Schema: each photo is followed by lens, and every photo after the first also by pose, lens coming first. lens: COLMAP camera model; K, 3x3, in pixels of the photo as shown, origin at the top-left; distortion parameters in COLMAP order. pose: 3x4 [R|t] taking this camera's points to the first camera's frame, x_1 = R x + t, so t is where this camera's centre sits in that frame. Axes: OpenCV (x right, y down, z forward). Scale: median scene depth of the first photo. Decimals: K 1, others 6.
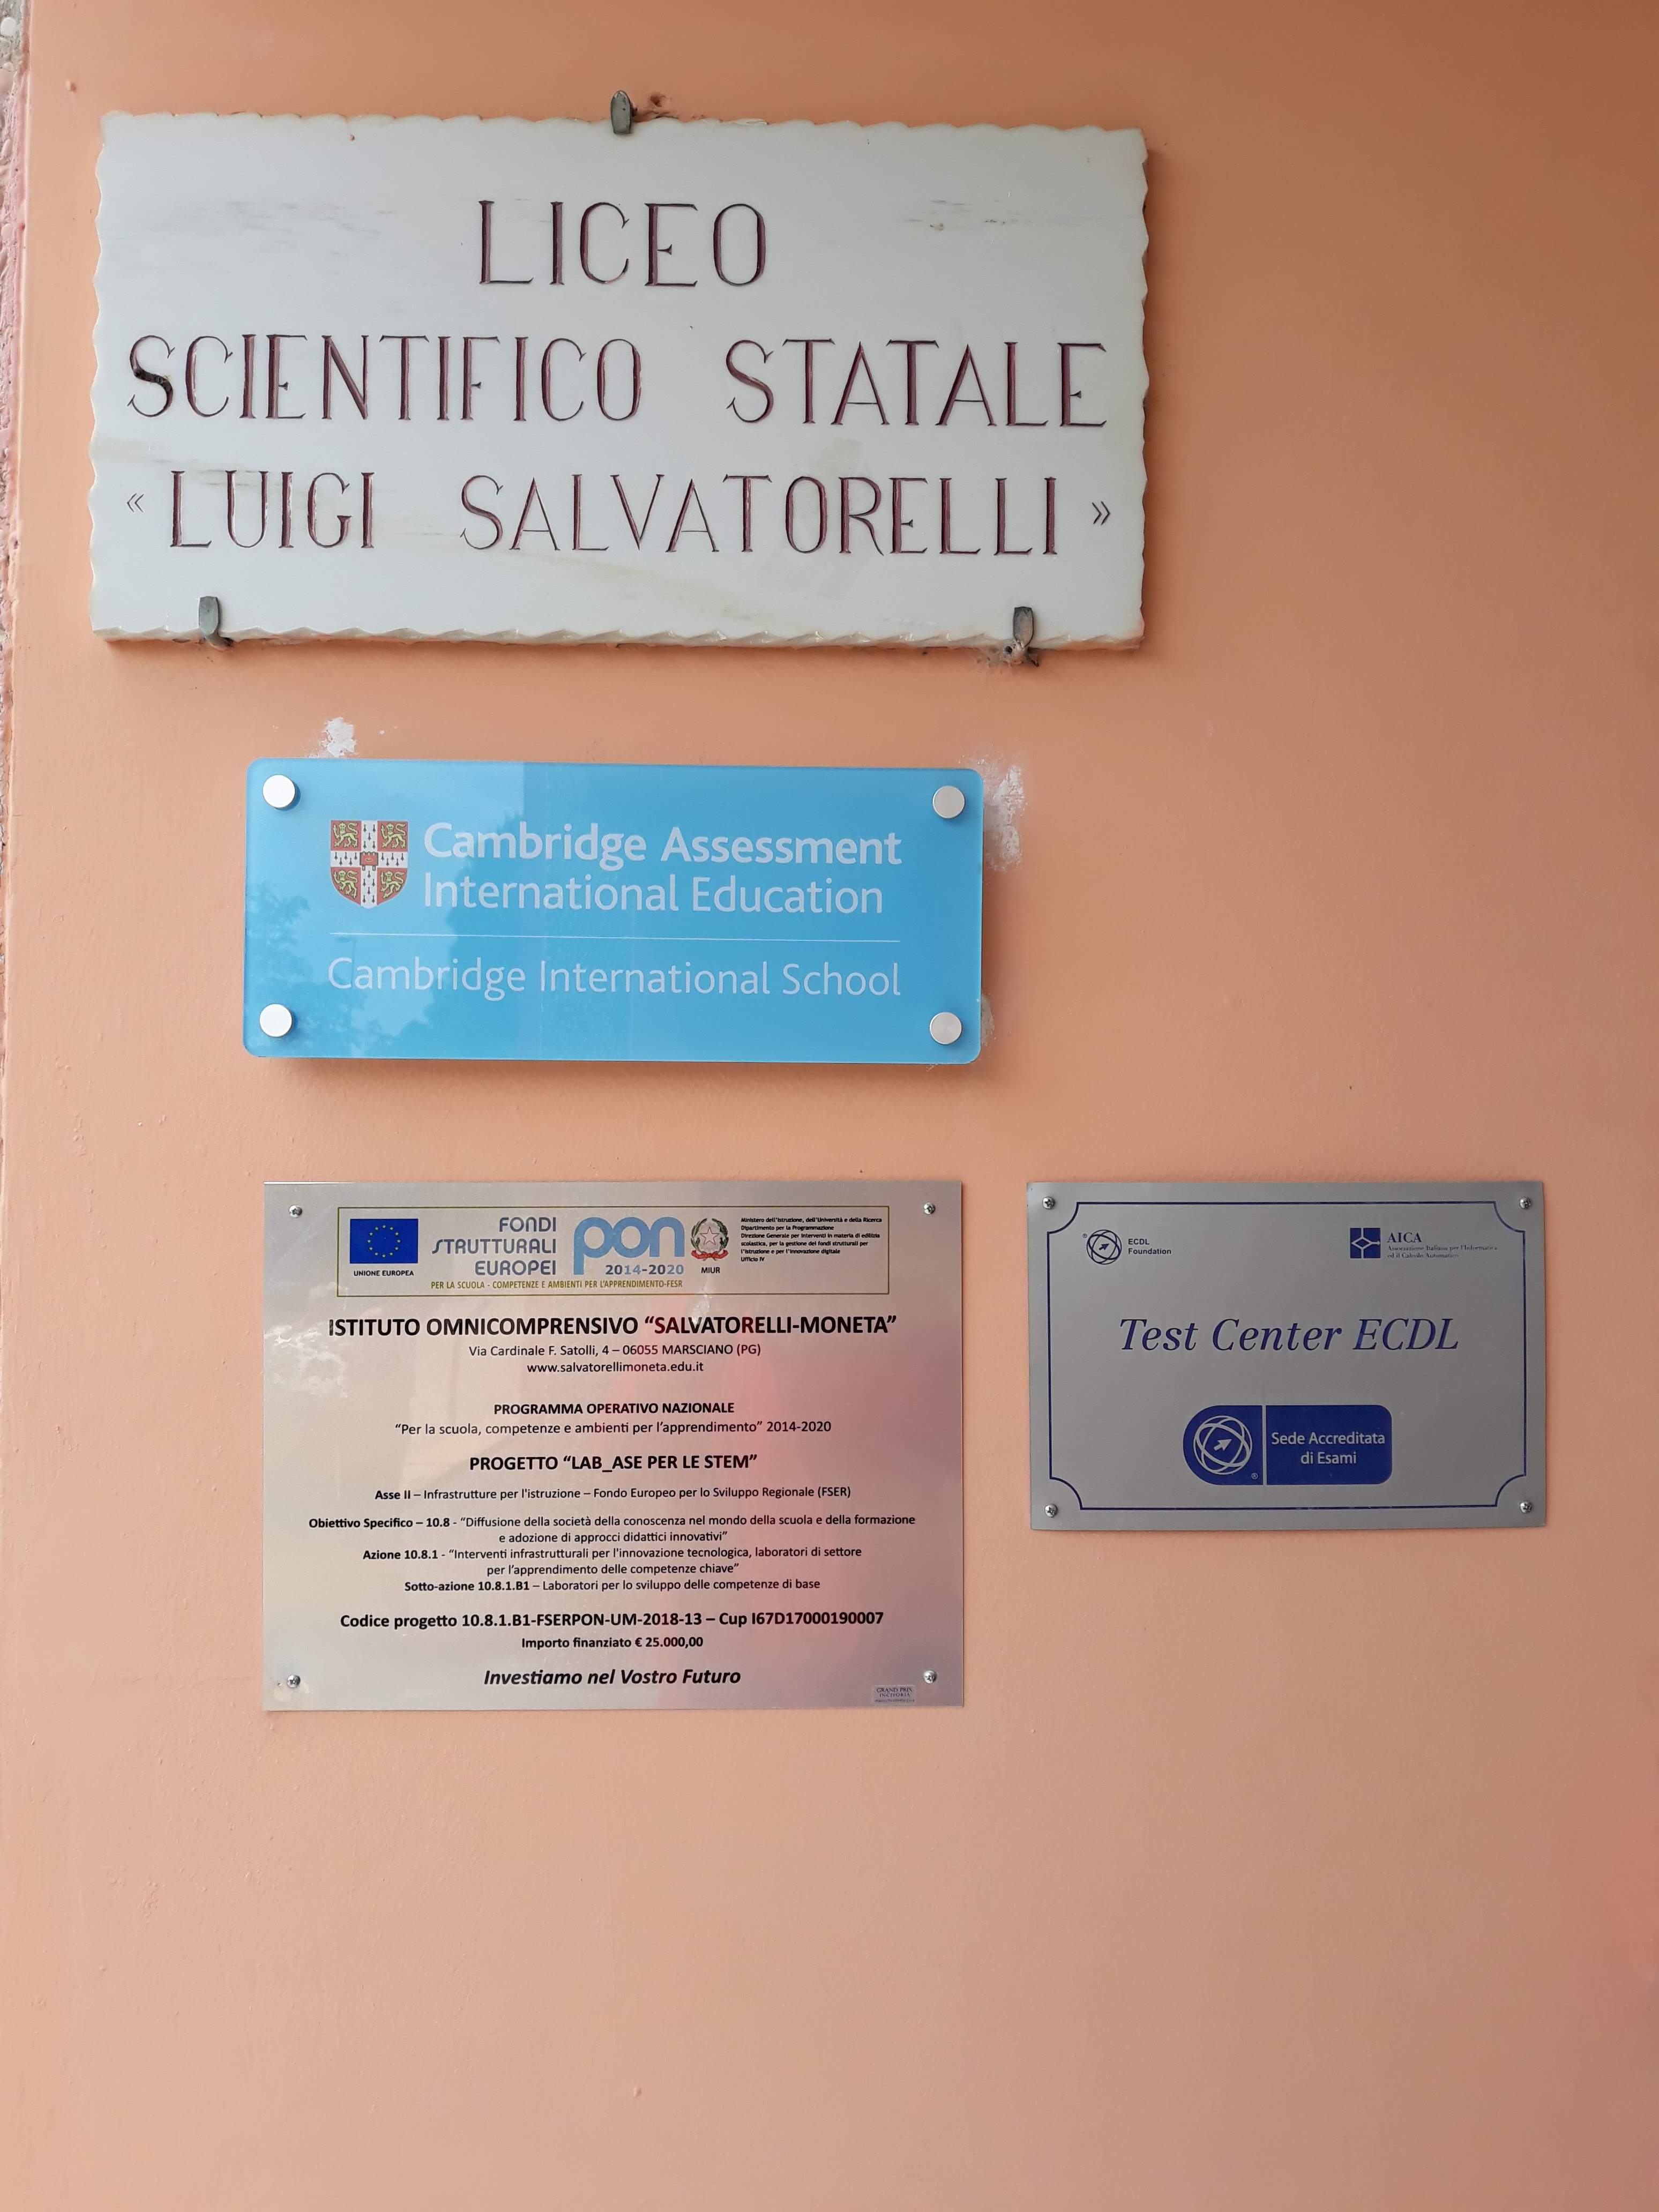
lens RADIAL K [[1738.3, 0, 833.5], [0, 1738.3, 1107.3], [0, 0, 1]] dist [0.012983, 0.000042]
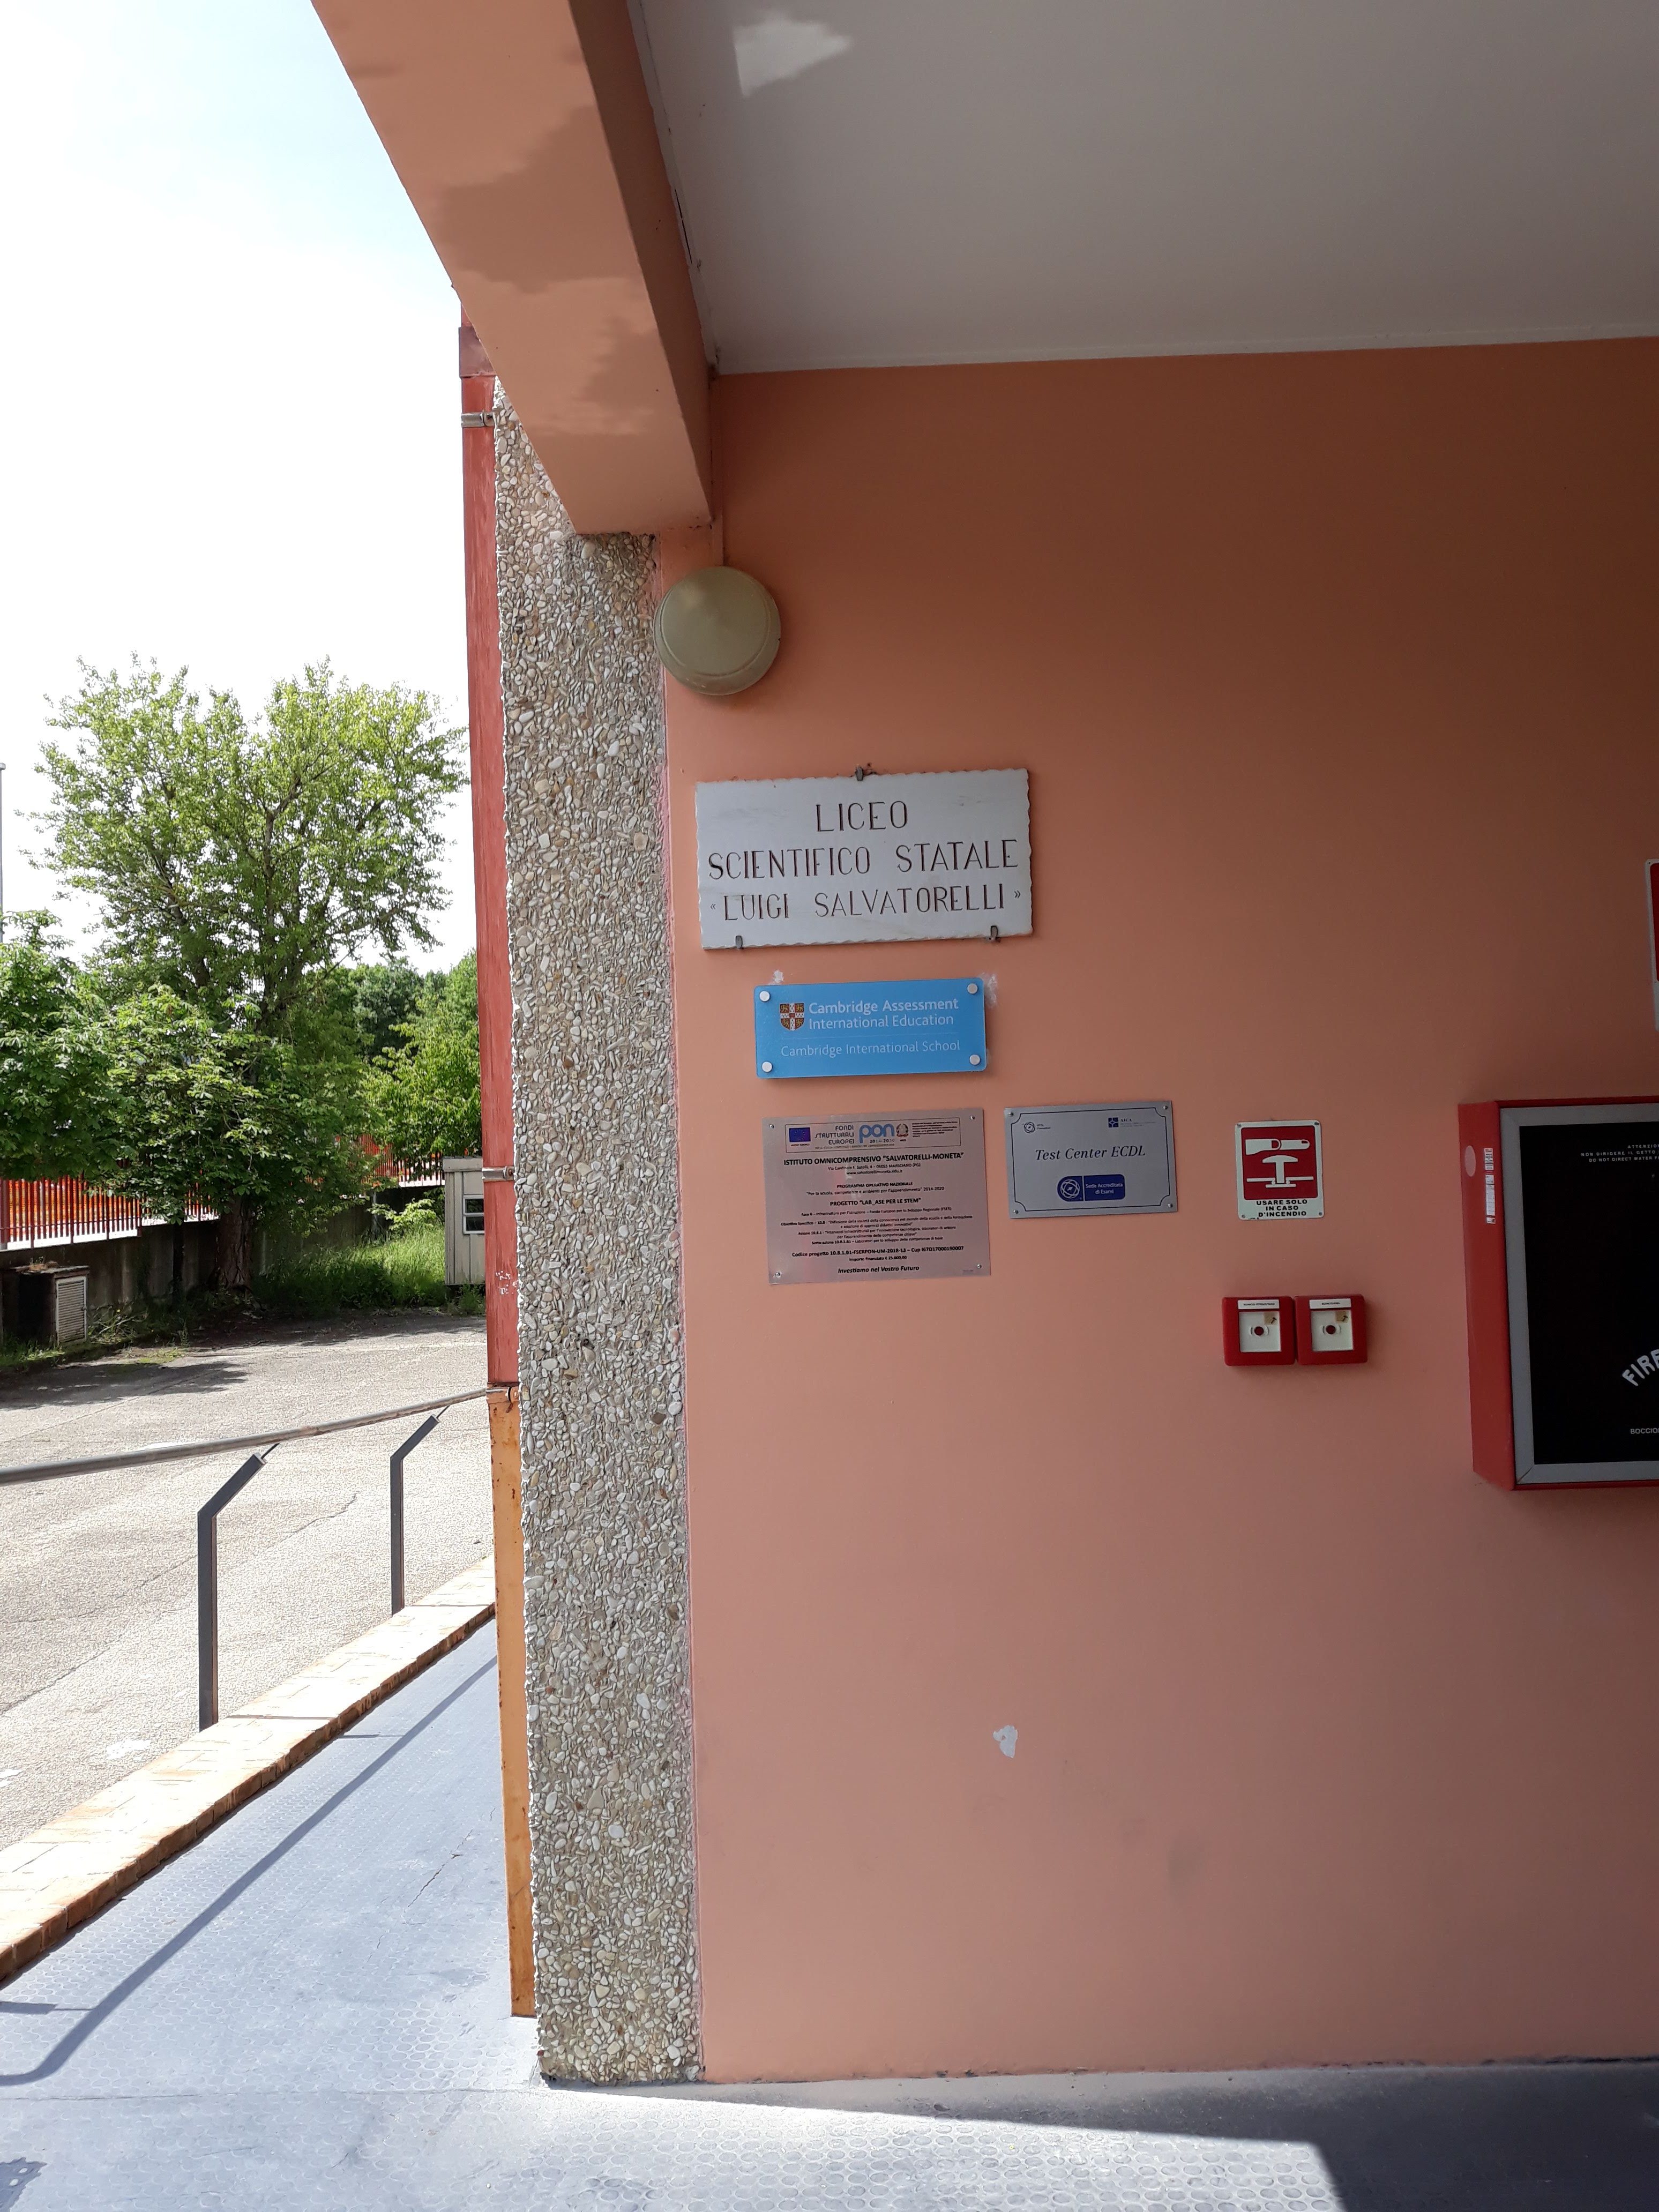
lens RADIAL K [[1738.3, 0, 823.3], [0, 1738.3, 1101.4], [0, 0, 1]] dist [0.012983, 0.000042]
pose [[0.997005, -0.043187, -0.064157, -0.010805], [0.043983, 0.998971, 0.011047, -0.016814], [0.063613, -0.013836, 0.997879, -2.158364]]
